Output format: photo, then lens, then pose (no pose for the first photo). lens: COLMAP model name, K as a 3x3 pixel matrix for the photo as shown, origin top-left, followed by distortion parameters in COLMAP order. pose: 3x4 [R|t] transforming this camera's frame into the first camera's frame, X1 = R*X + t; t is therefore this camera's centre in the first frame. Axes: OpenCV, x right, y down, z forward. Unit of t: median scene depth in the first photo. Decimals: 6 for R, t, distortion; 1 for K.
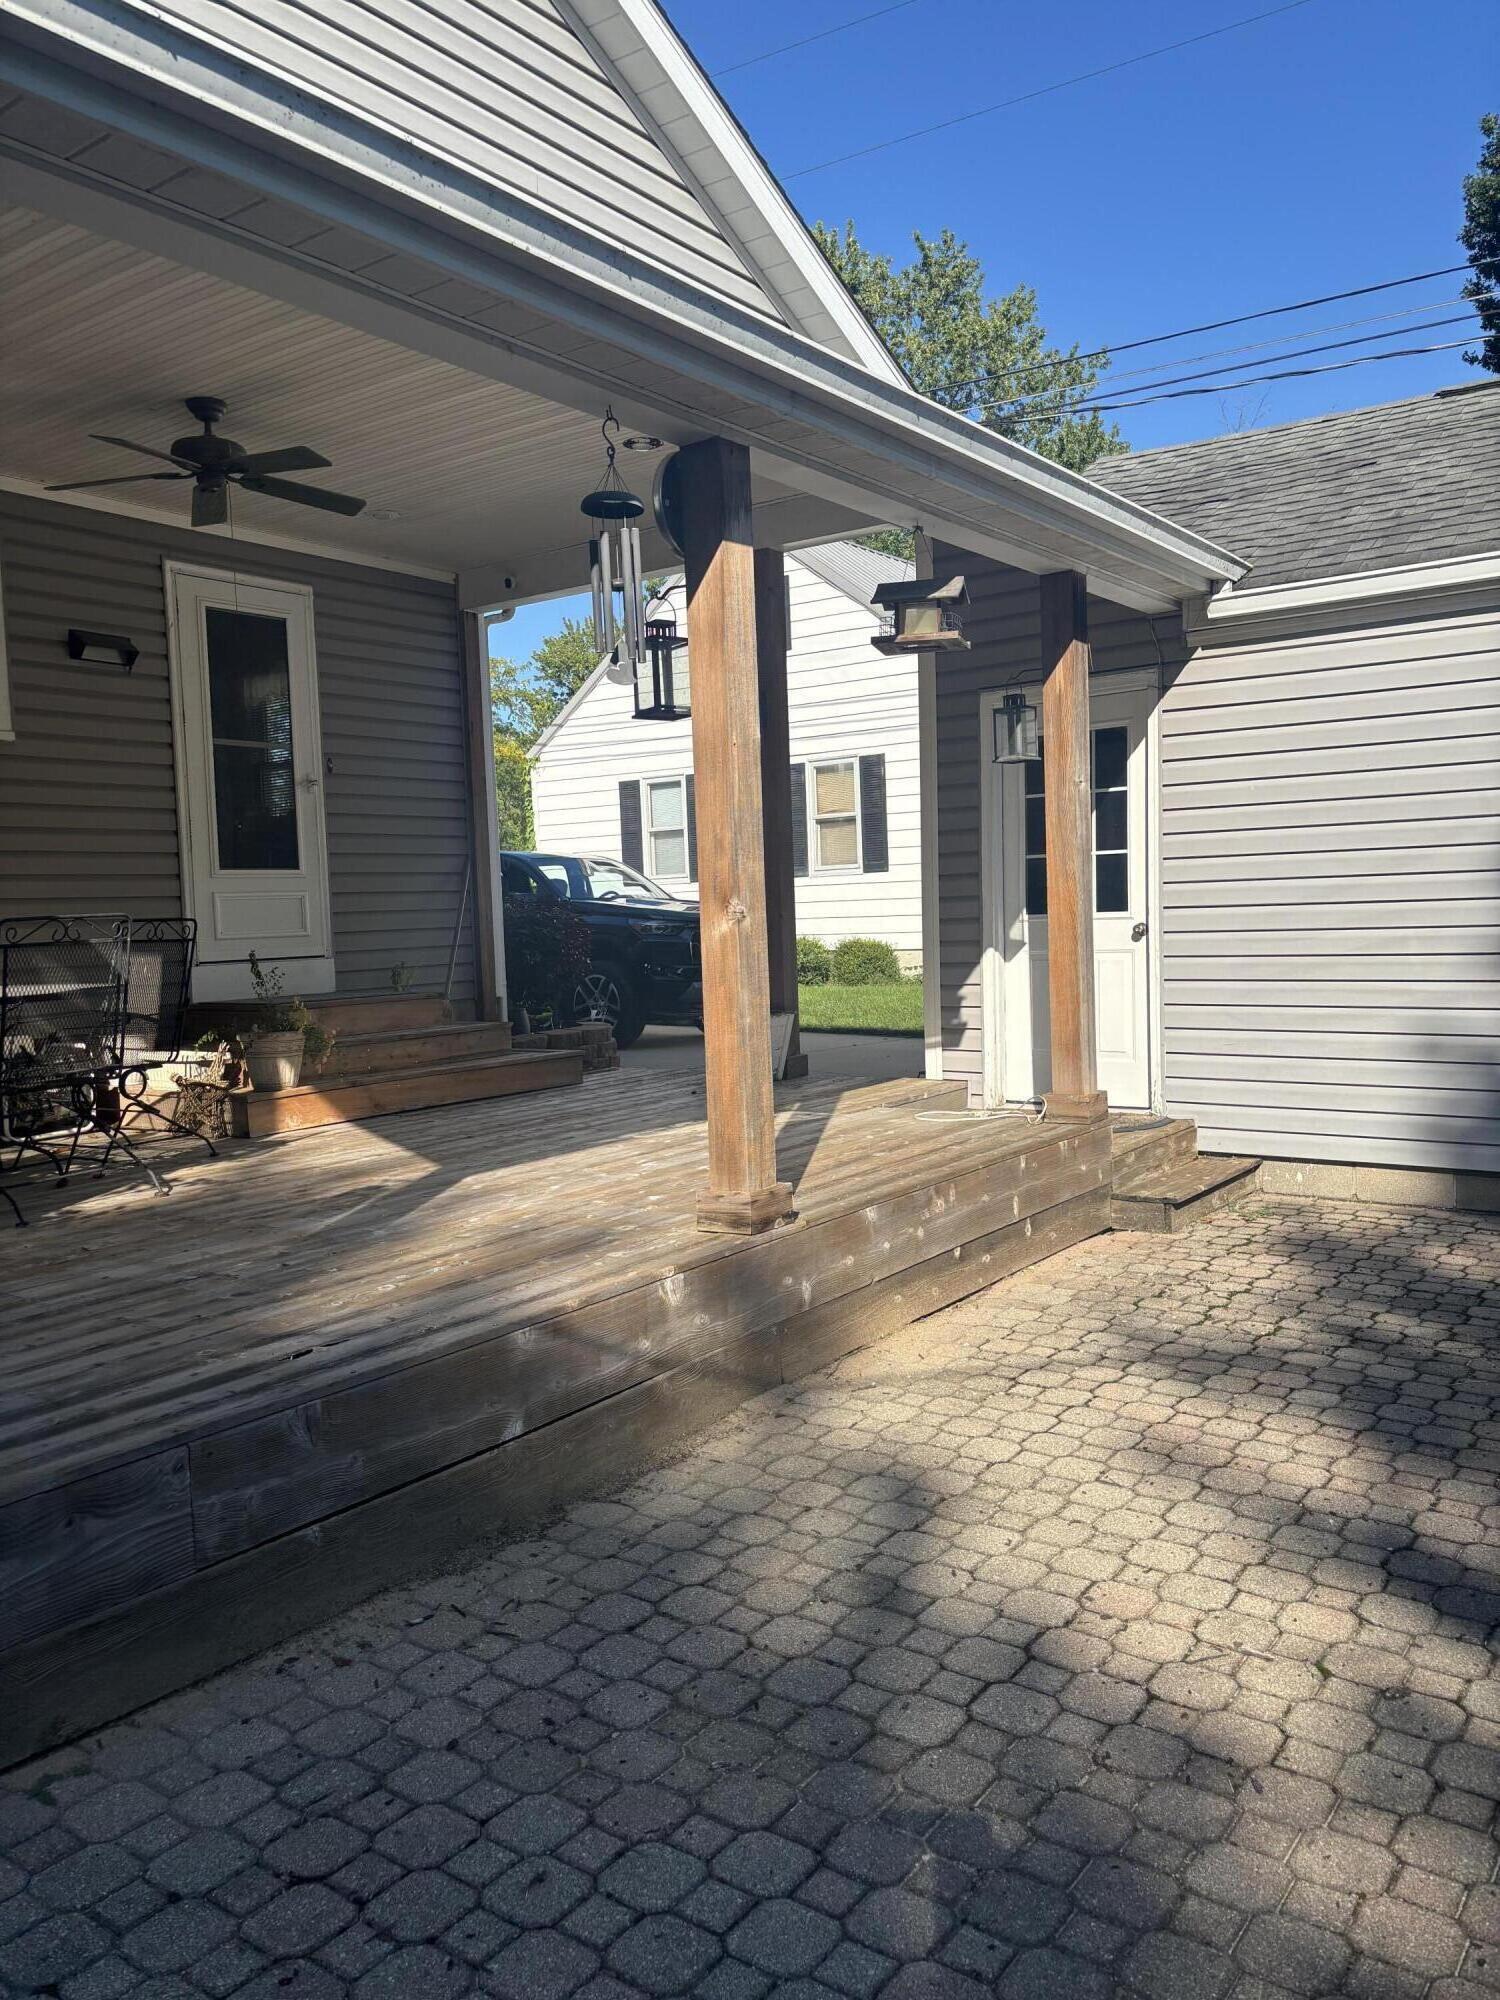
lens RADIAL K [[1507.3, 0, 744.7], [0, 1507.3, 991.1], [0, 0, 1]] dist [0.054480, -0.048011]
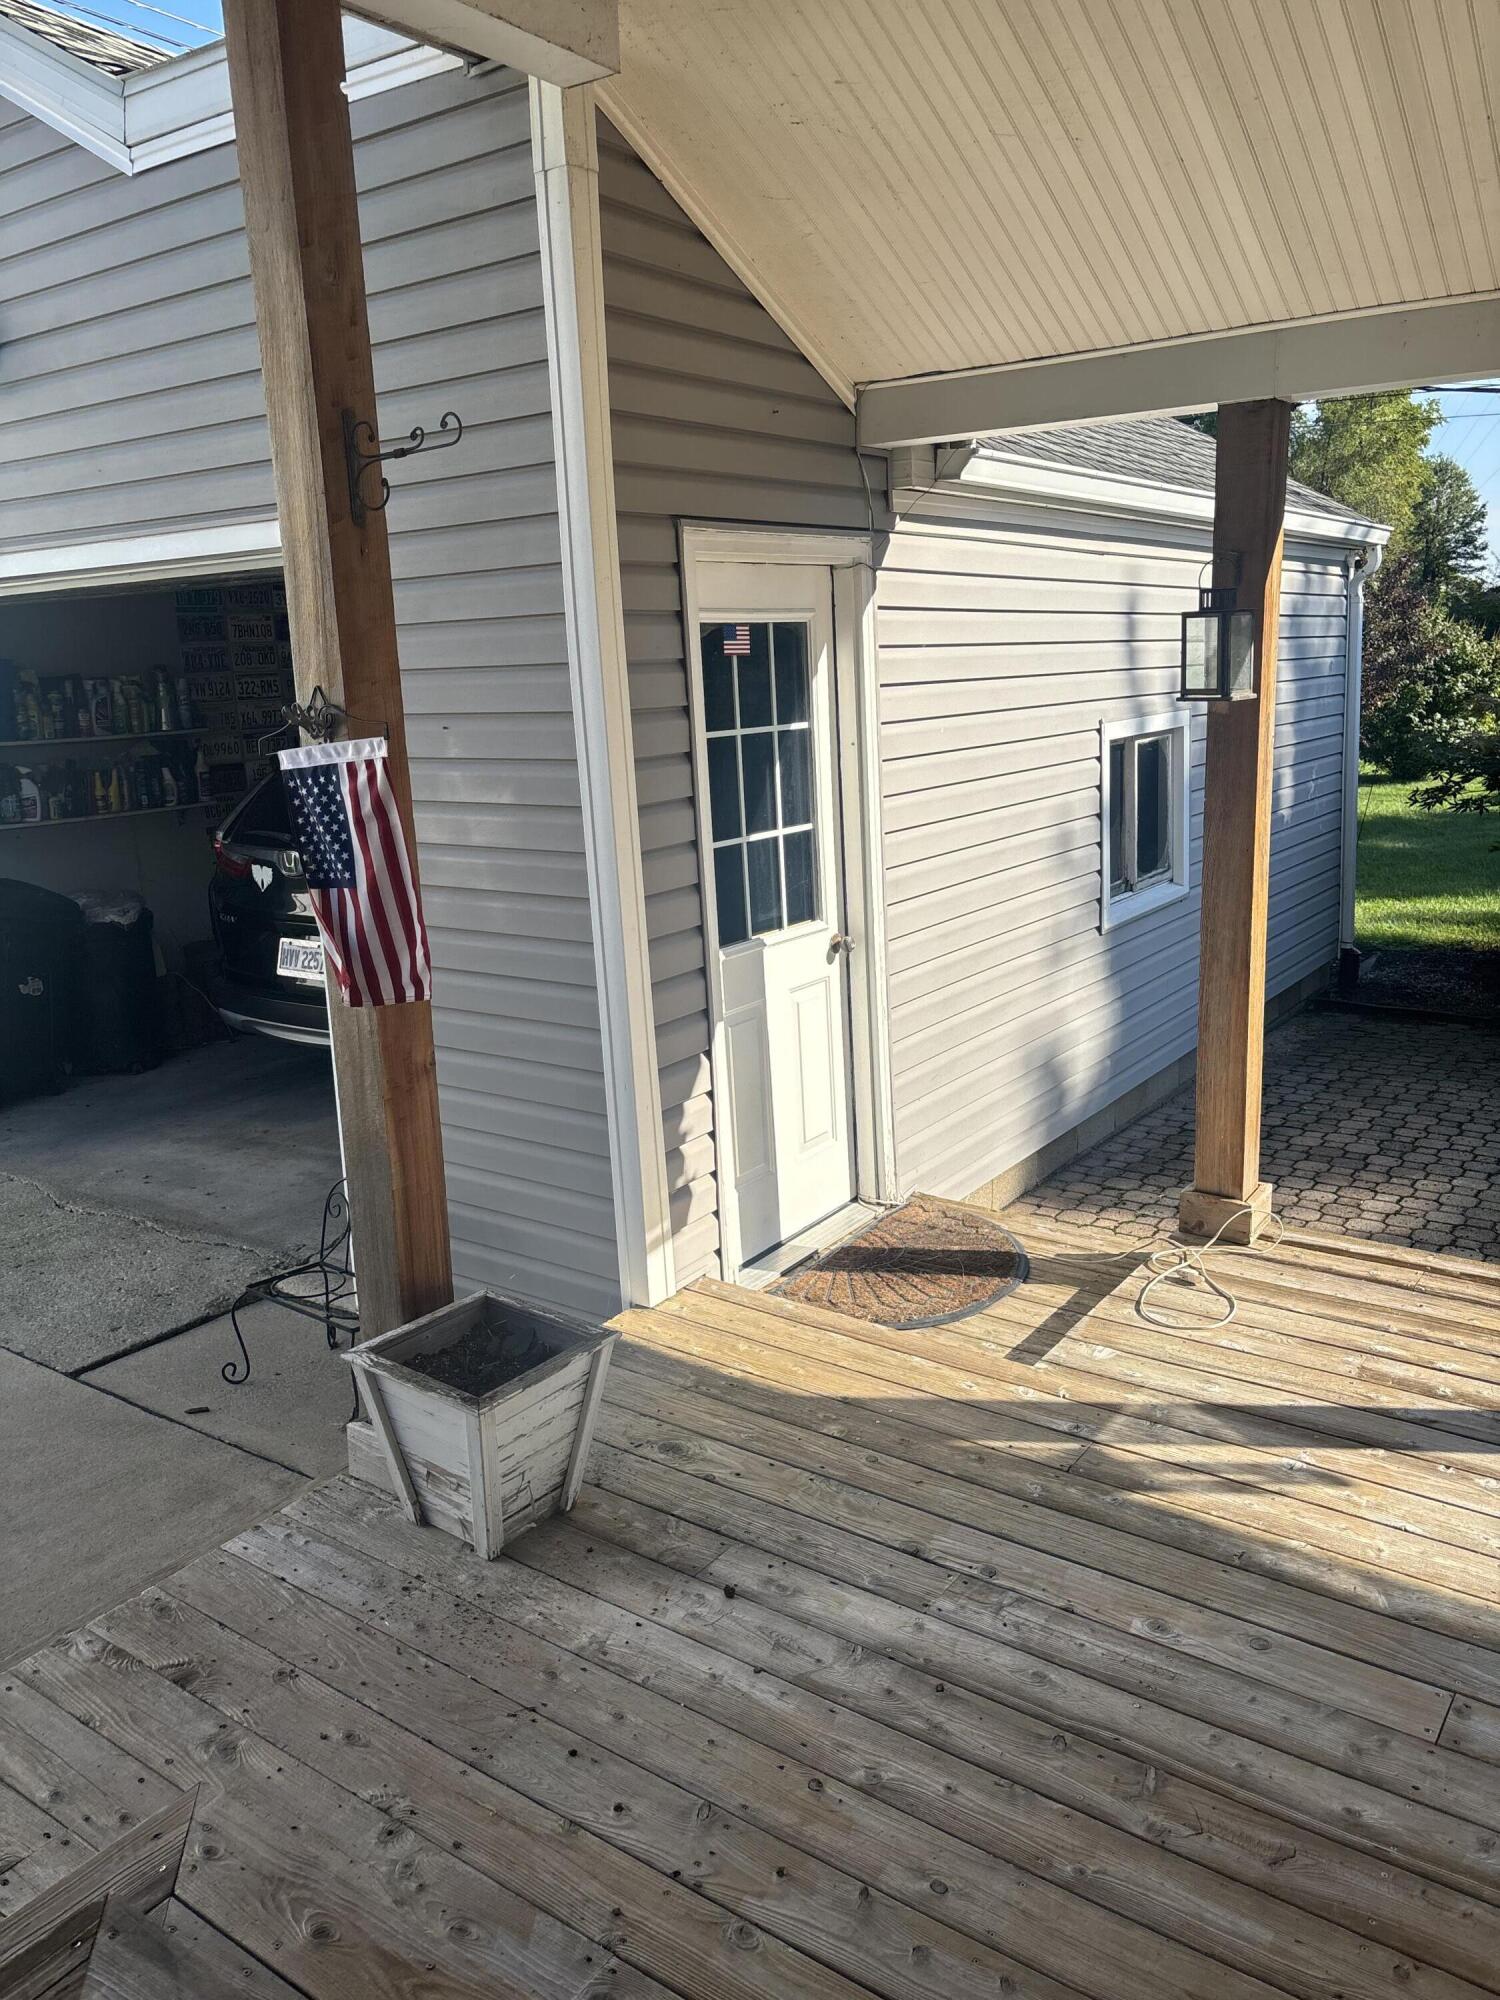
lens RADIAL K [[1507.3, 0, 756.8], [0, 1507.3, 1004.6], [0, 0, 1]] dist [0.054480, -0.048011]
pose [[-0.022764, -0.193481, 0.980840, -1.036738], [0.086303, 0.977051, 0.194737, -0.399815], [-0.996009, 0.089082, -0.005543, 2.864443]]
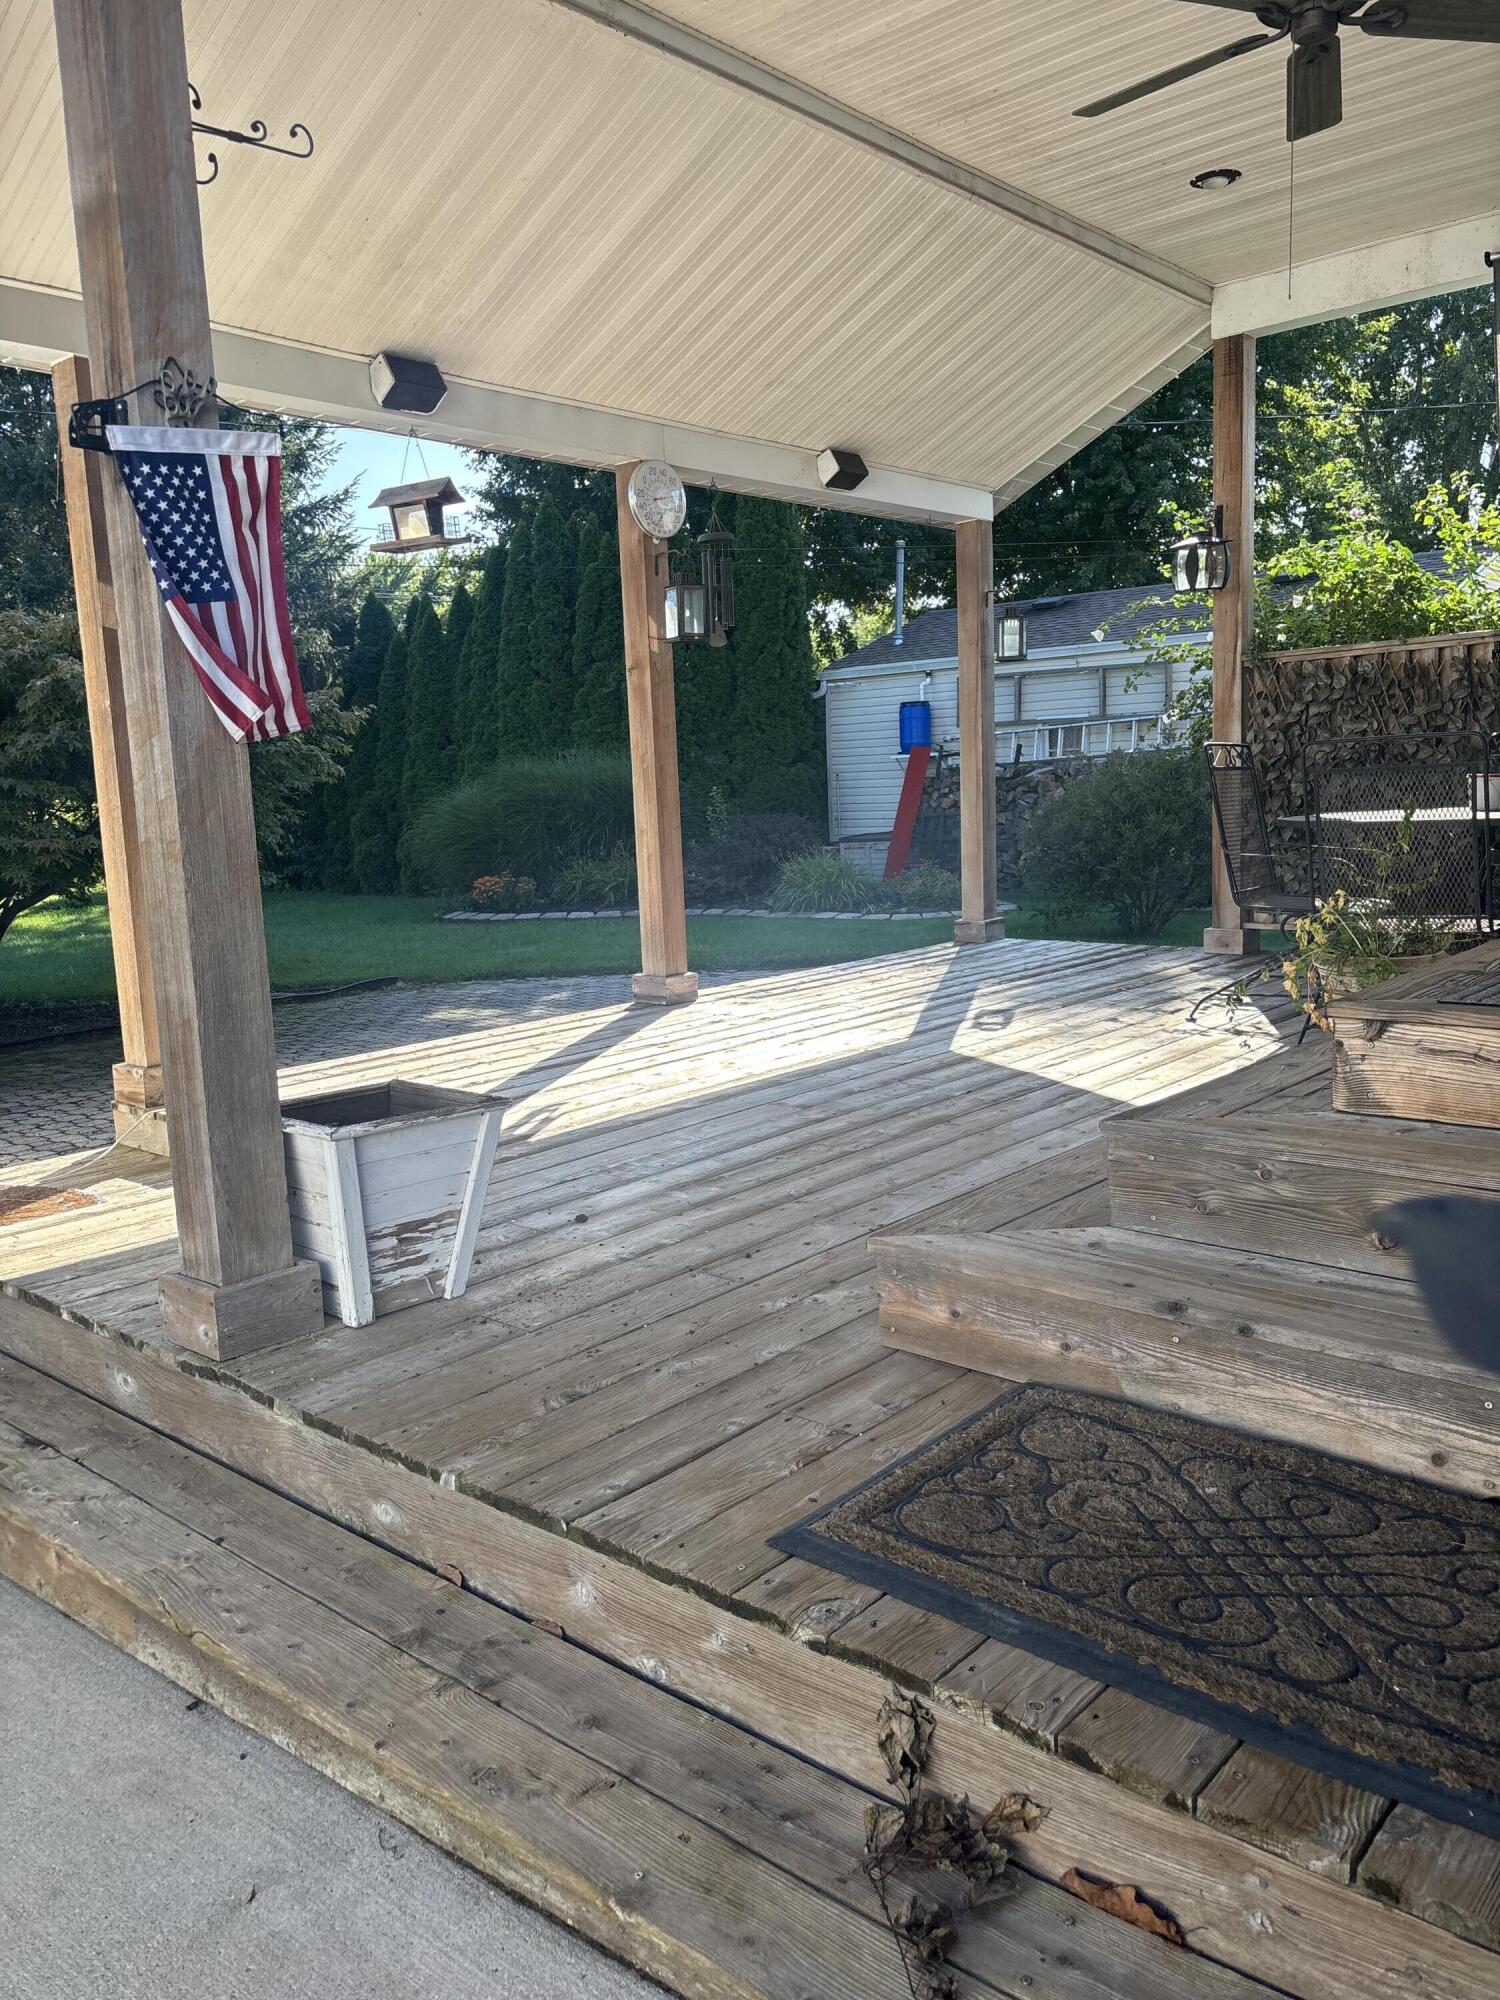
lens RADIAL K [[1507.3, 0, 728.6], [0, 1507.3, 1009.6], [0, 0, 1]] dist [0.054480, -0.048011]
pose [[-0.992654, 0.063817, 0.102787, -0.355810], [0.083023, 0.977278, 0.195026, -0.207384], [-0.088005, 0.202127, -0.975397, 4.078742]]
